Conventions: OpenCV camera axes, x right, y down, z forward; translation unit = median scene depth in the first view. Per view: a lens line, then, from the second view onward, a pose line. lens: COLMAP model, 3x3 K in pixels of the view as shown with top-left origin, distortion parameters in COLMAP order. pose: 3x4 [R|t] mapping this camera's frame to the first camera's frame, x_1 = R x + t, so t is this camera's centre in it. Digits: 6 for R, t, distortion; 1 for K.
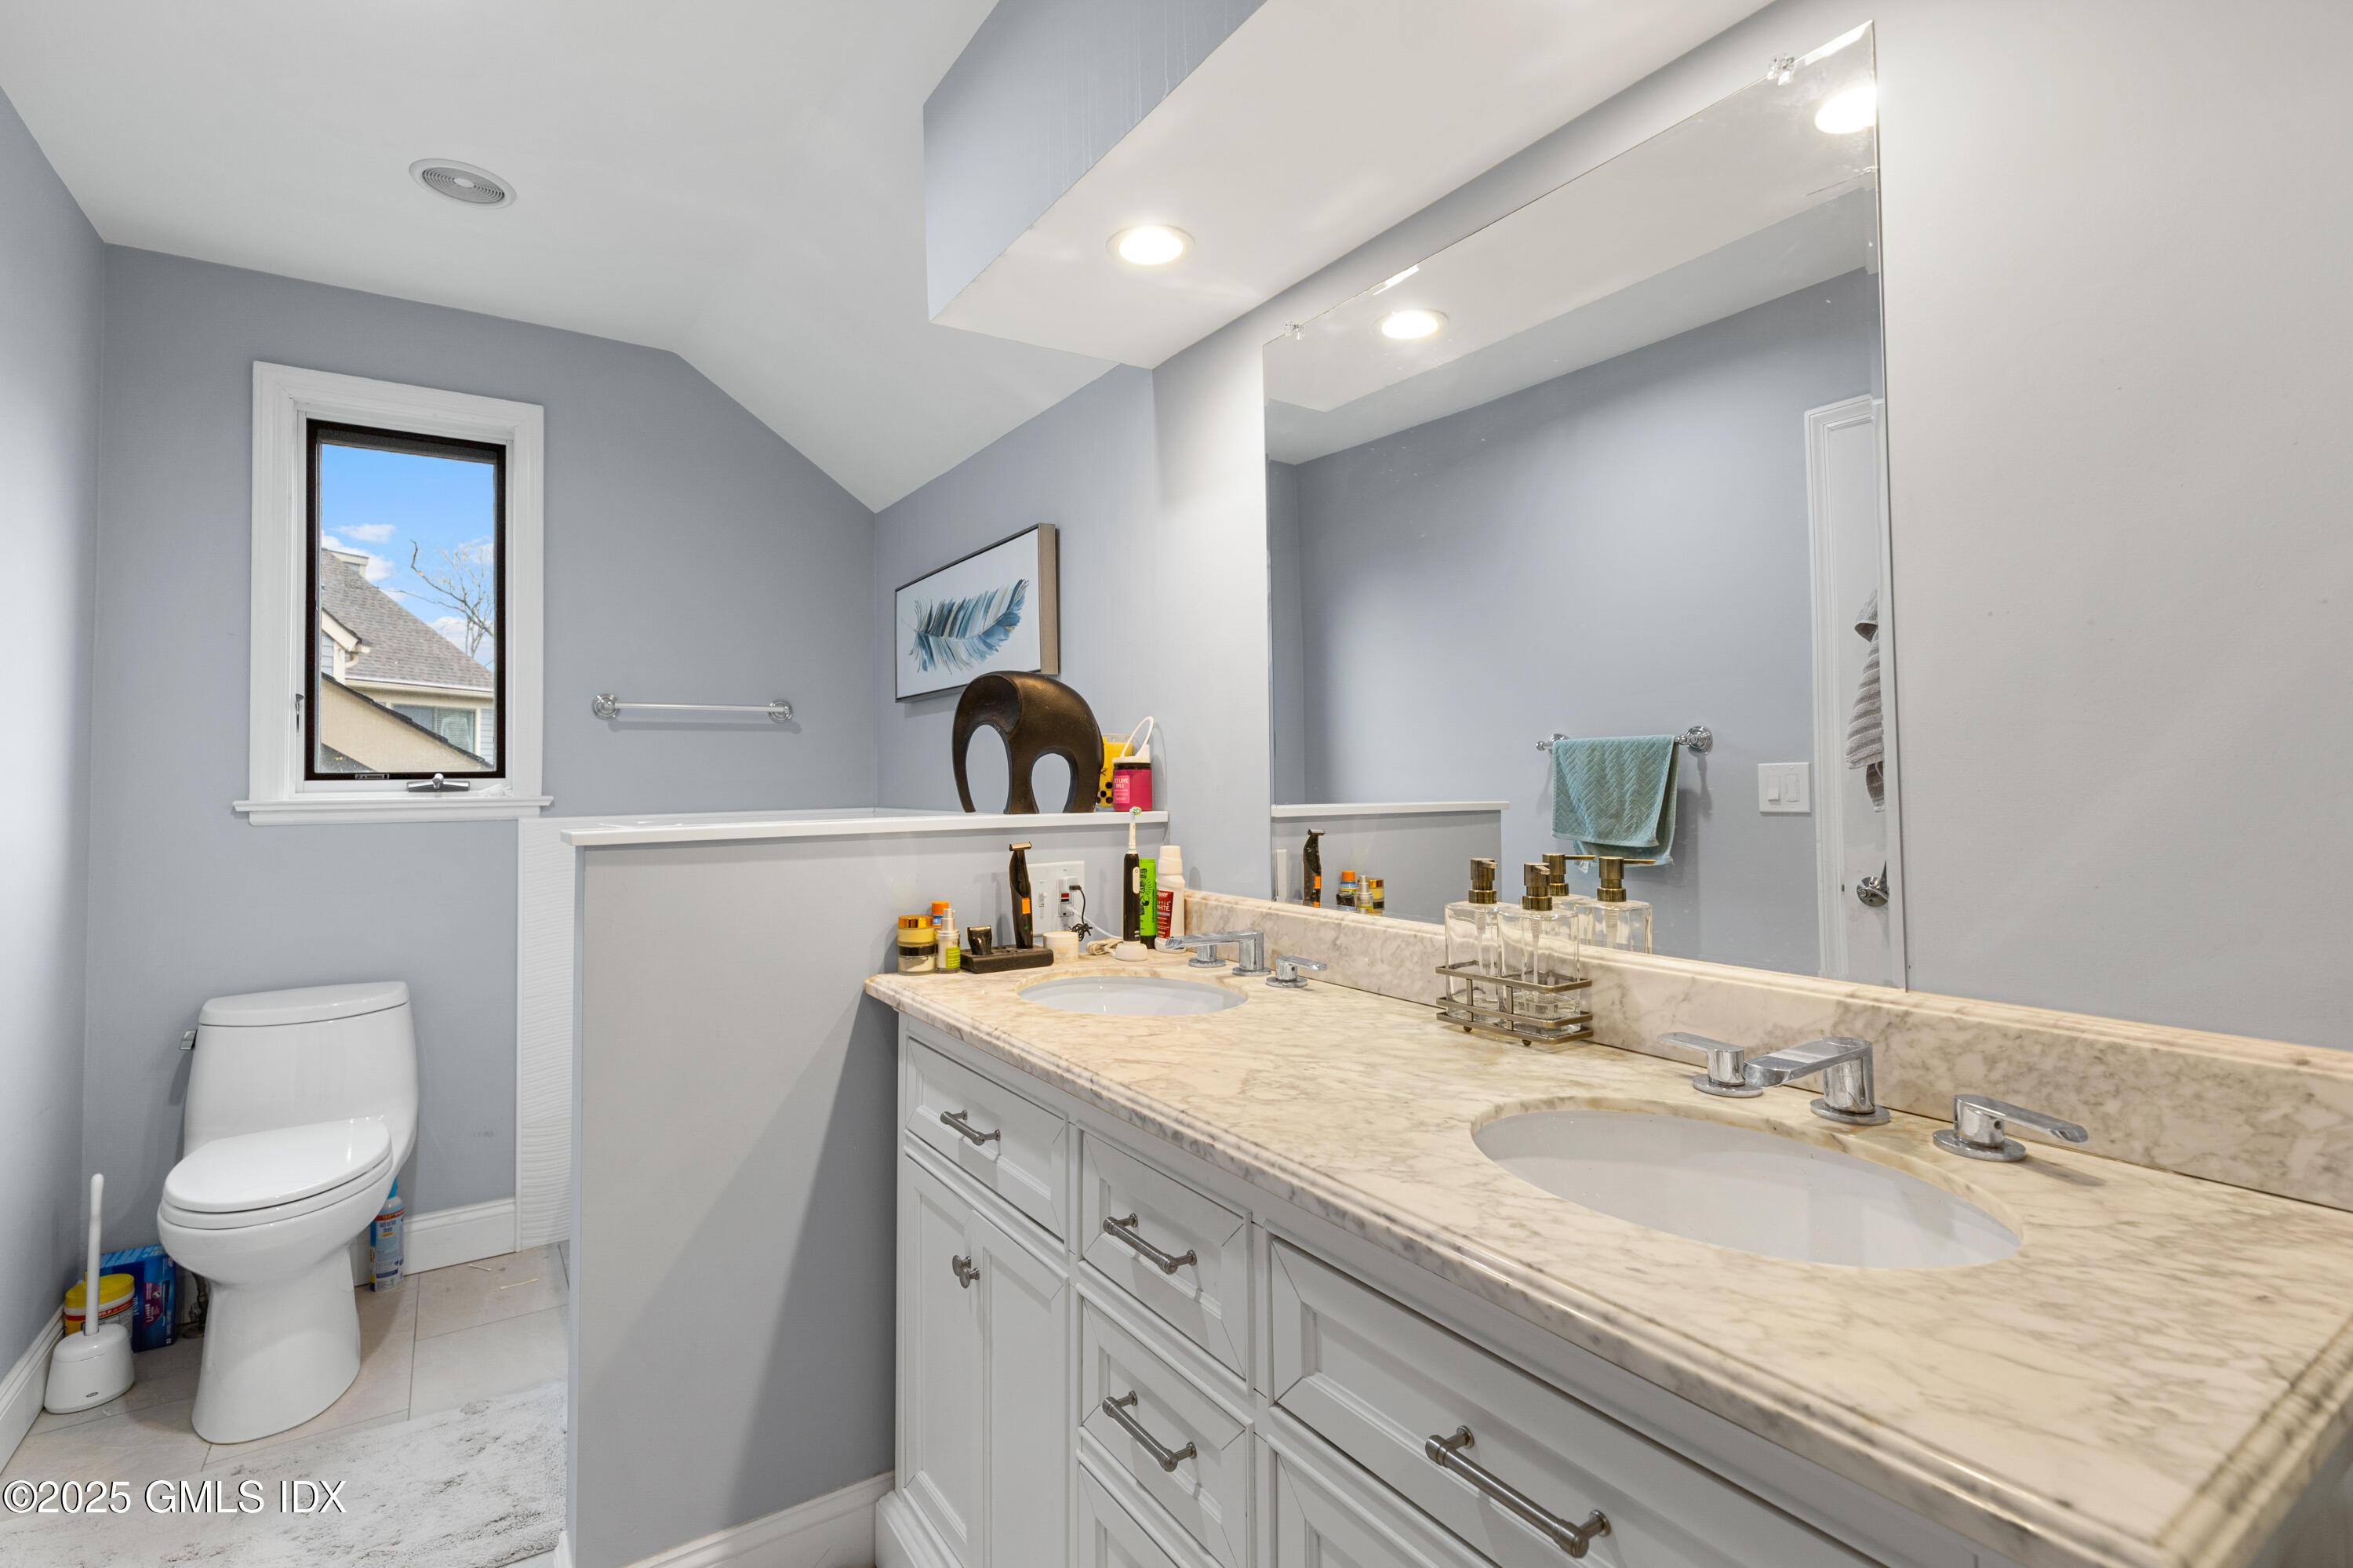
lens RADIAL K [[1080.9, 0, 1156.8], [0, 1080.9, 778.7], [0, 0, 1]] dist [0.003065, -0.000269]
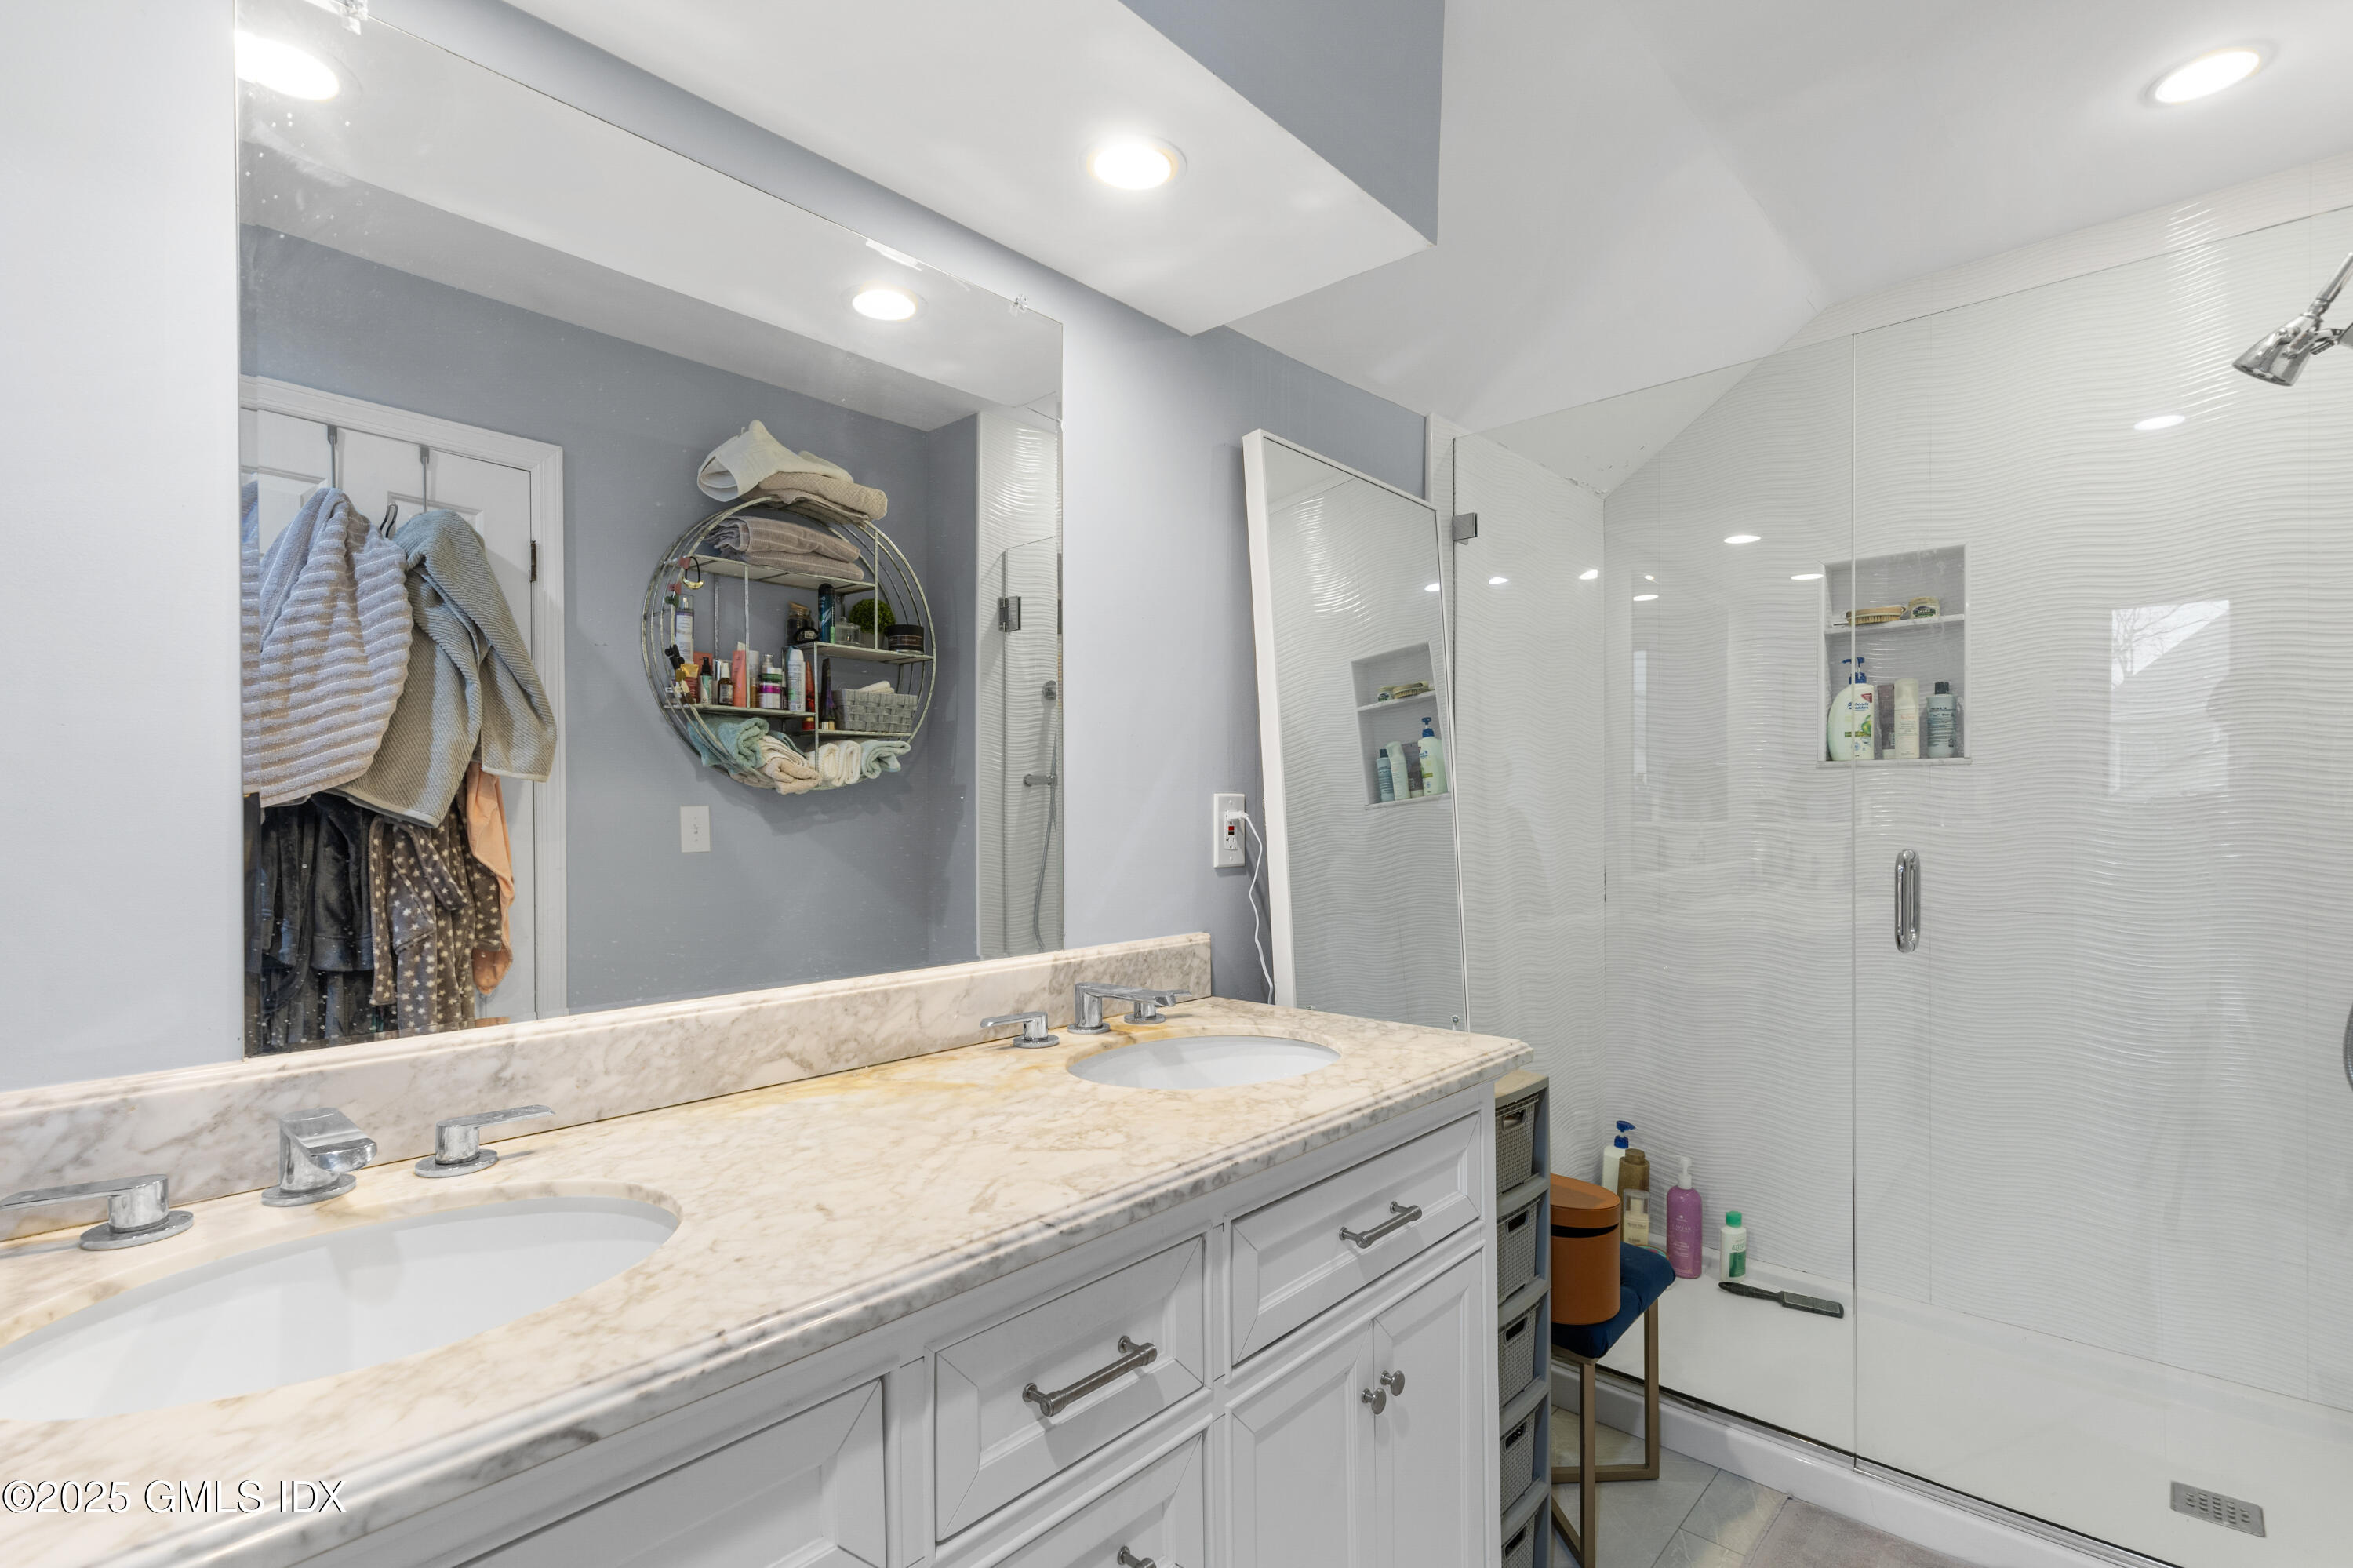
lens RADIAL K [[1080.9, 0, 1160.2], [0, 1080.9, 797.3], [0, 0, 1]] dist [0.003065, -0.000269]
pose [[-0.234348, 0.015742, 0.972025, -0.926907], [0.004225, 0.999876, -0.015174, -0.008318], [-0.972144, 0.000551, -0.234385, 1.251309]]
